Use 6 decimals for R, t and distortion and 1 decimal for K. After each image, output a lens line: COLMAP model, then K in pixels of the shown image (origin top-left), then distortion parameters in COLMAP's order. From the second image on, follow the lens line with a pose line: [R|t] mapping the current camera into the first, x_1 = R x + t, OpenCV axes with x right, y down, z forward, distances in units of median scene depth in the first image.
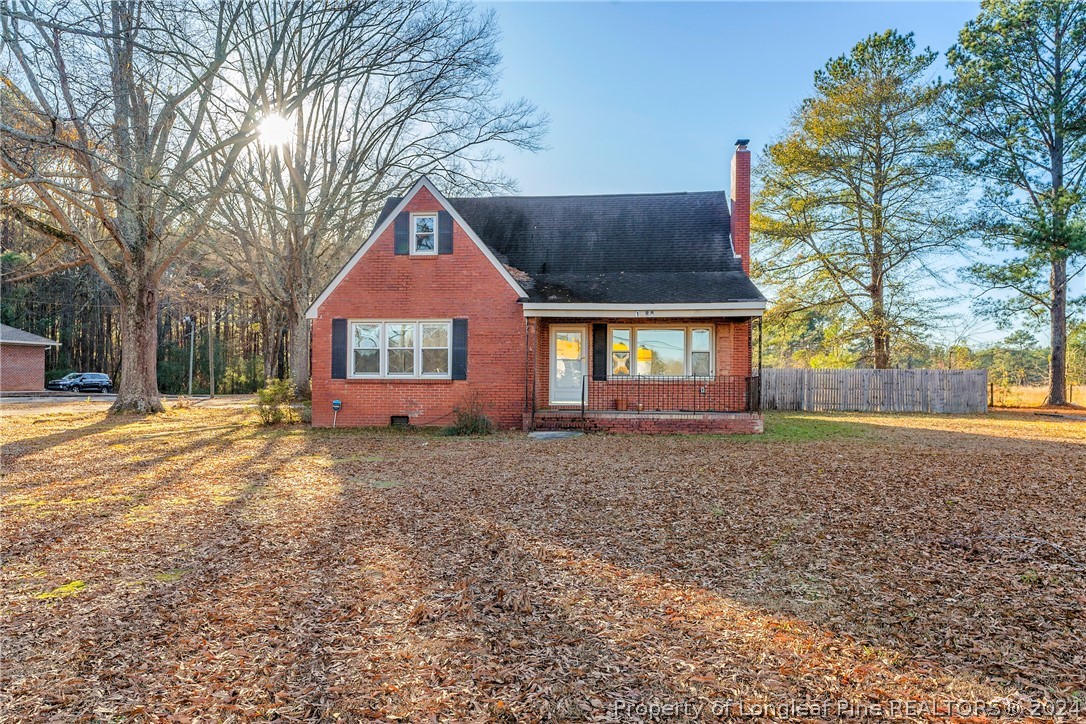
lens RADIAL K [[818.8, 0, 543.0], [0, 818.8, 368.2], [0, 0, 1]] dist [0.002896, 0.001499]
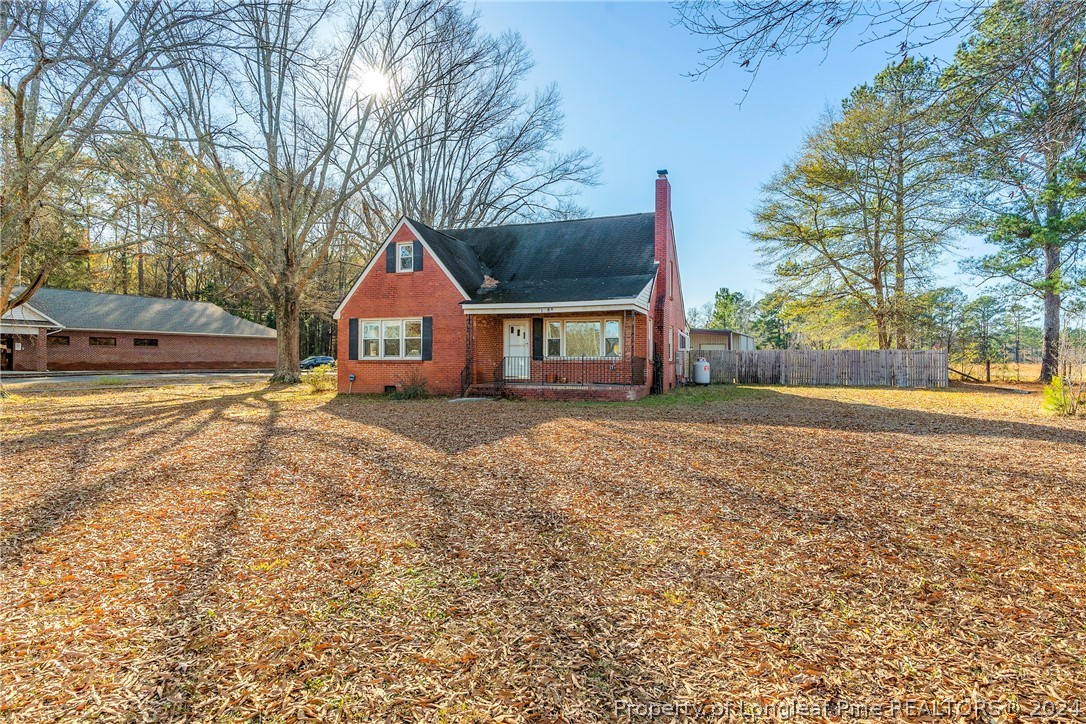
lens RADIAL K [[622.6, 0, 543.0], [0, 622.6, 355.9], [0, 0, 1]] dist [0.006322, 0.000974]
pose [[0.967459, -0.006275, -0.252950, 0.353772], [0.008215, 0.999944, 0.006612, 0.001160], [0.252895, -0.008475, 0.967457, 0.017946]]
